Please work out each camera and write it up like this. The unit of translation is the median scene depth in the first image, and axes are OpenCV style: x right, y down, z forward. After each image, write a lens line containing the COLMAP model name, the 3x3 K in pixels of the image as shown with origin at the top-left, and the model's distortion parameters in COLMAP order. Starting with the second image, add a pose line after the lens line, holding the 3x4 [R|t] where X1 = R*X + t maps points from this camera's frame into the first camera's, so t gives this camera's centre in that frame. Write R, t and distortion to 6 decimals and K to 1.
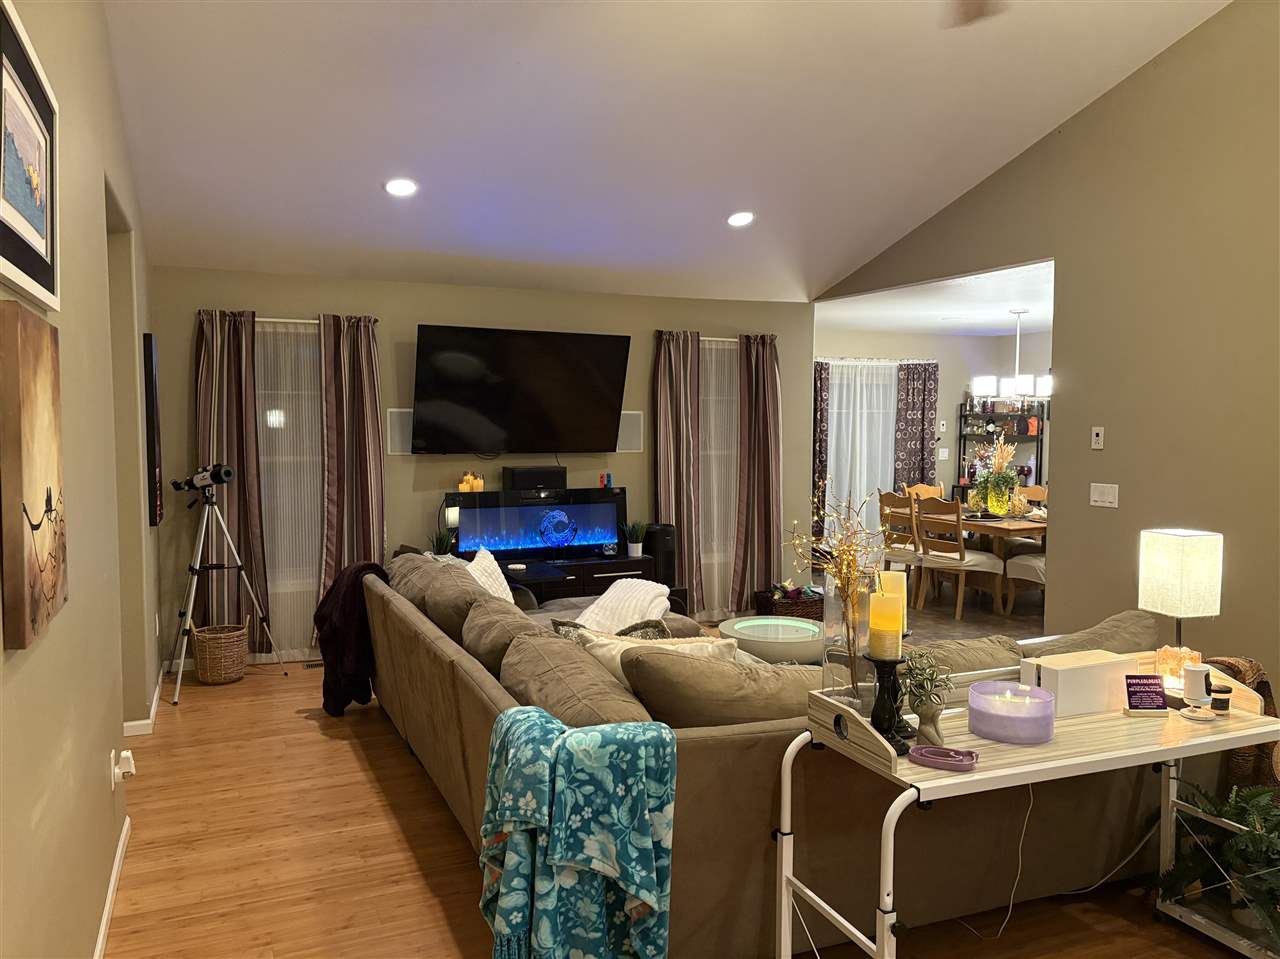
lens RADIAL K [[971.1, 0, 640.2], [0, 971.1, 476.0], [0, 0, 1]] dist [0.057465, -0.058906]
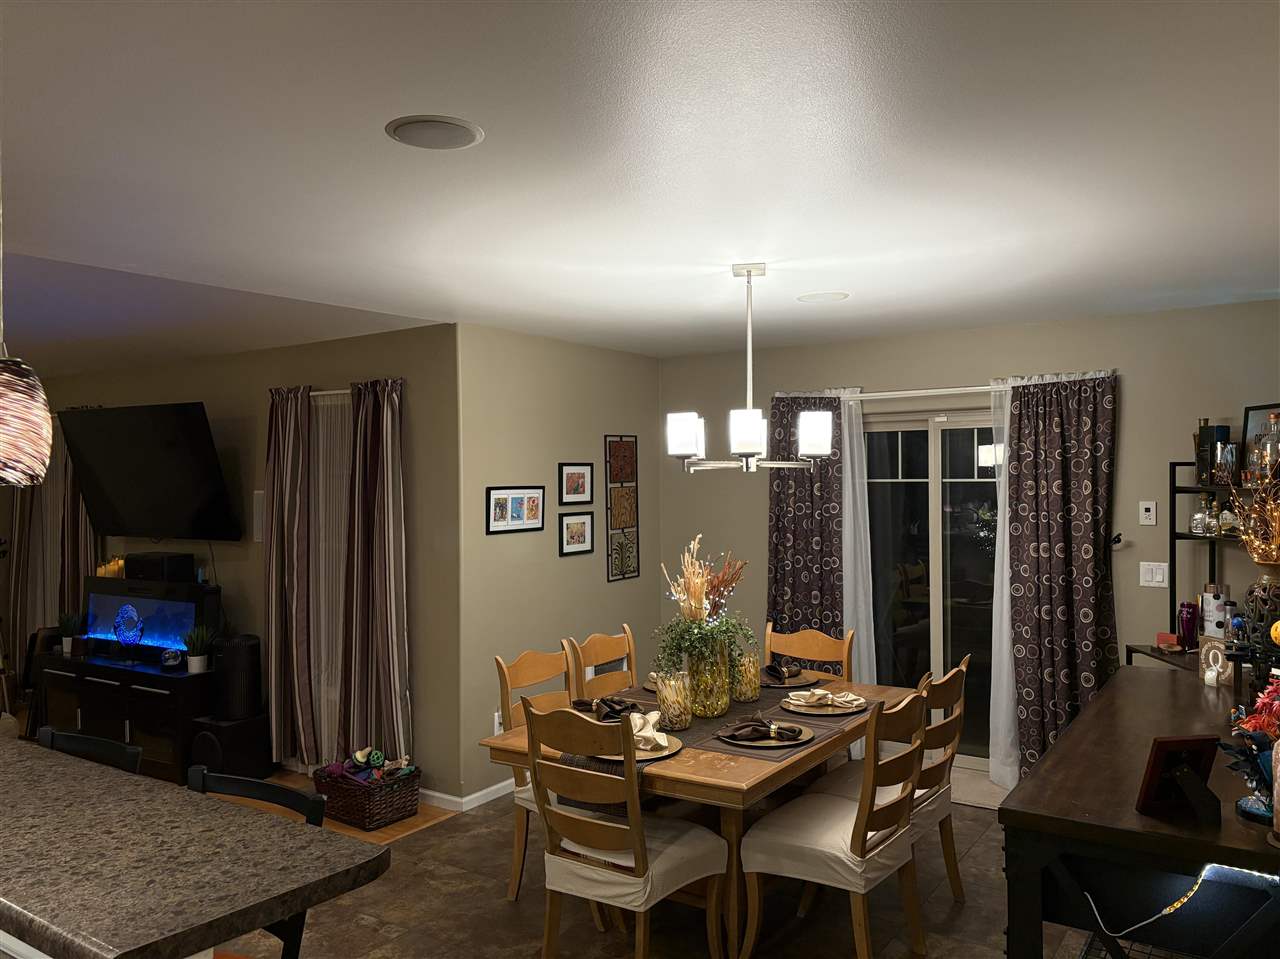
lens RADIAL K [[971.1, 0, 630.5], [0, 971.1, 479.7], [0, 0, 1]] dist [0.057465, -0.058906]
pose [[0.531672, -0.007902, -0.846913, 0.607326], [-0.040192, 0.998595, -0.034548, -0.043570], [0.845996, 0.052408, 0.530607, 0.594390]]
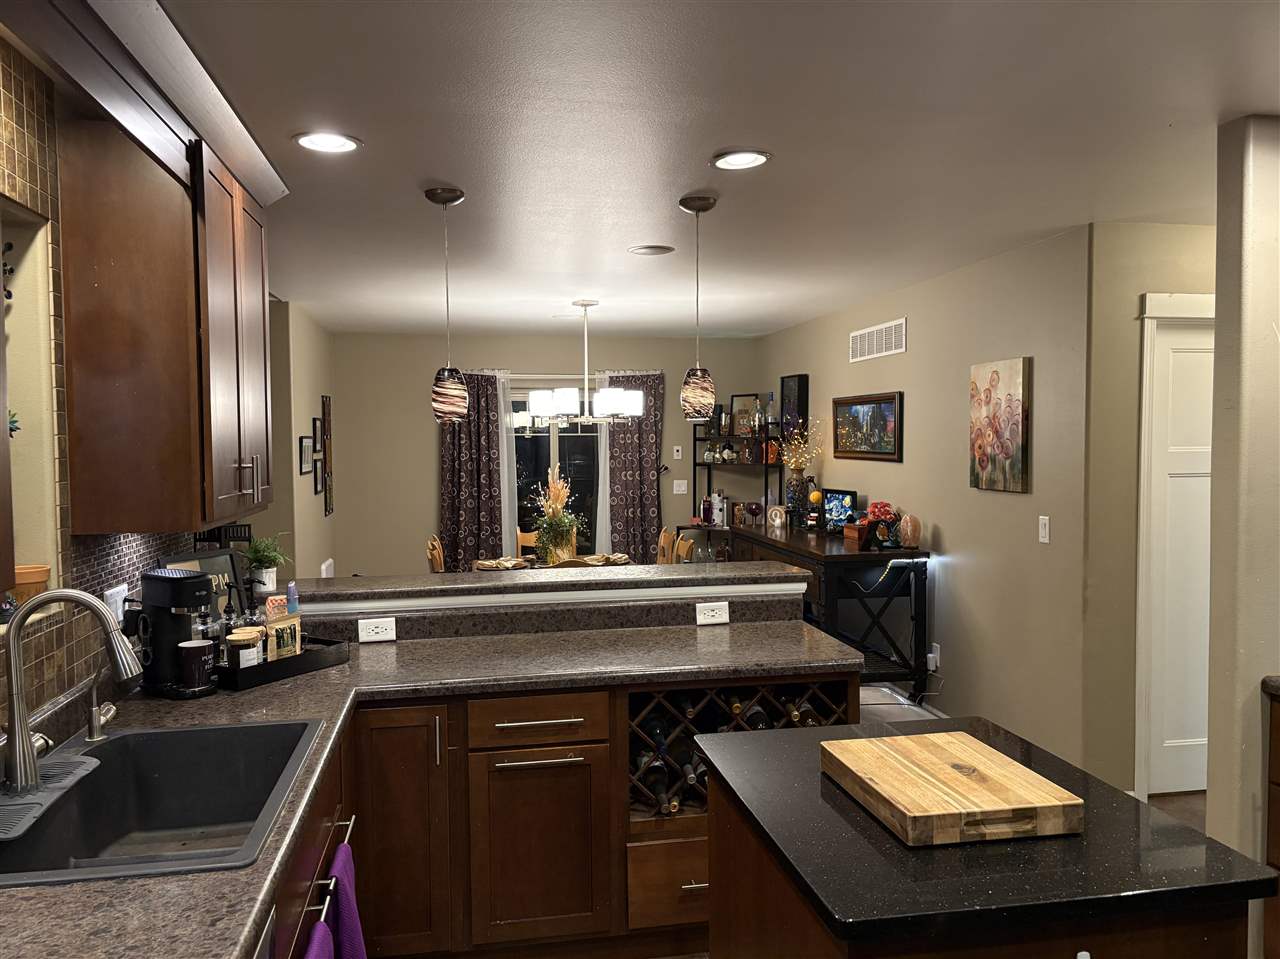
lens RADIAL K [[971.1, 0, 641.6], [0, 971.1, 490.7], [0, 0, 1]] dist [0.057465, -0.058906]
pose [[0.977399, -0.001006, -0.211401, 0.480996], [-0.000662, 0.999969, -0.007823, -0.014071], [0.211402, 0.007786, 0.977368, 0.229666]]
